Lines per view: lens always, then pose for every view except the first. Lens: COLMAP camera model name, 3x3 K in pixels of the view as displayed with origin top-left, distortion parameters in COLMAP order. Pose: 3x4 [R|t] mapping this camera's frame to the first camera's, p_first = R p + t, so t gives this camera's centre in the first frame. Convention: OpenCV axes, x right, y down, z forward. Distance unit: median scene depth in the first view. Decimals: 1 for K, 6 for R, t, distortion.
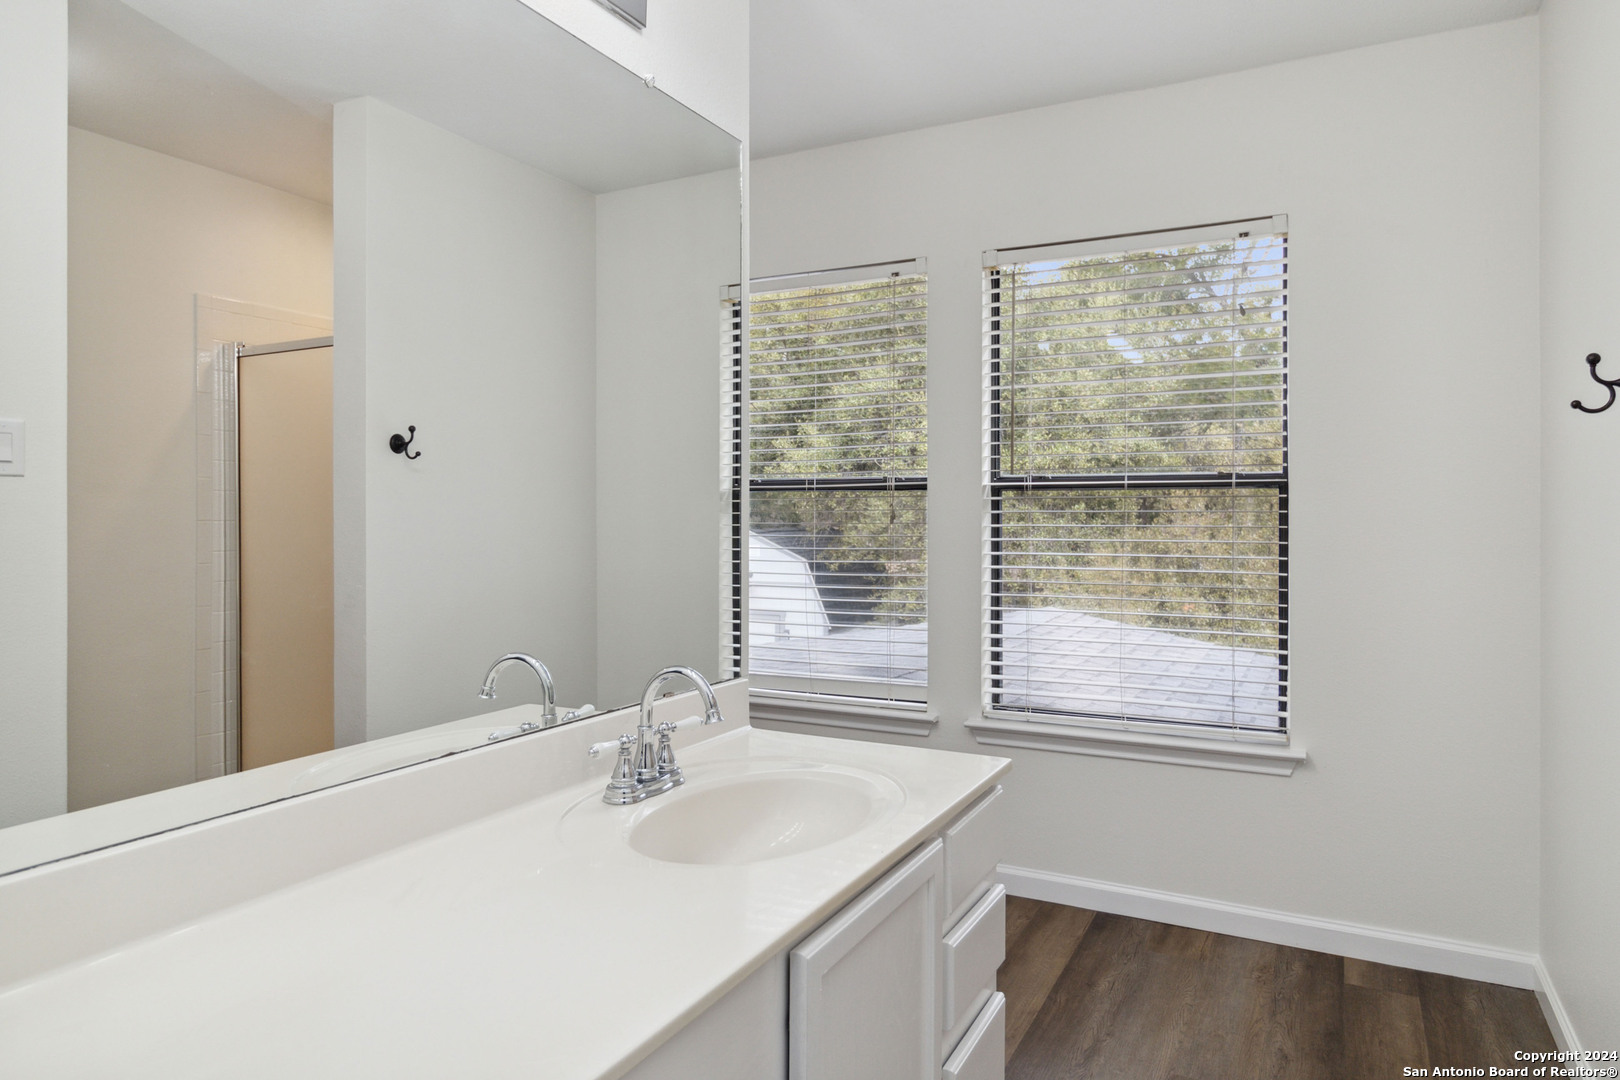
lens RADIAL K [[985.6, 0, 812.5], [0, 985.6, 538.8], [0, 0, 1]] dist [0.003387, -0.003424]
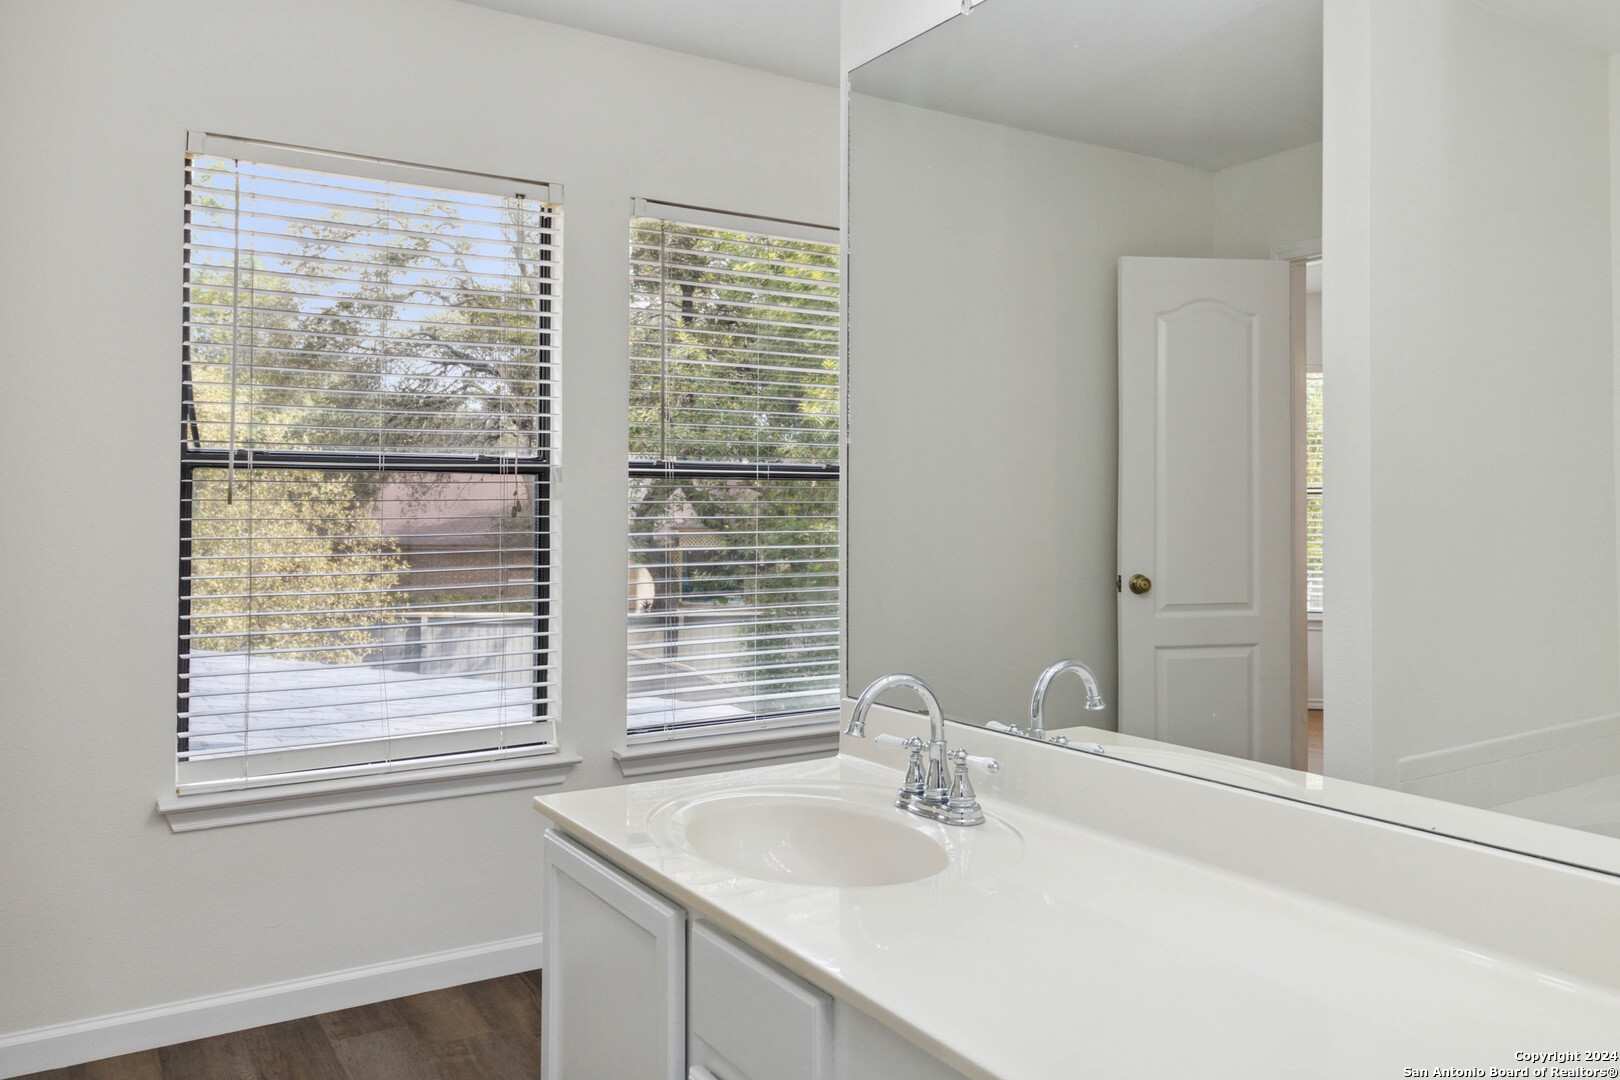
lens RADIAL K [[1236.5, 0, 811.4], [0, 1236.5, 530.8], [0, 0, 1]] dist [-0.006076, -0.002603]
pose [[0.503182, -0.019636, 0.863958, -0.521452], [0.019061, 0.999751, 0.011621, -0.009749], [-0.863970, 0.010620, 0.503431, 0.258074]]
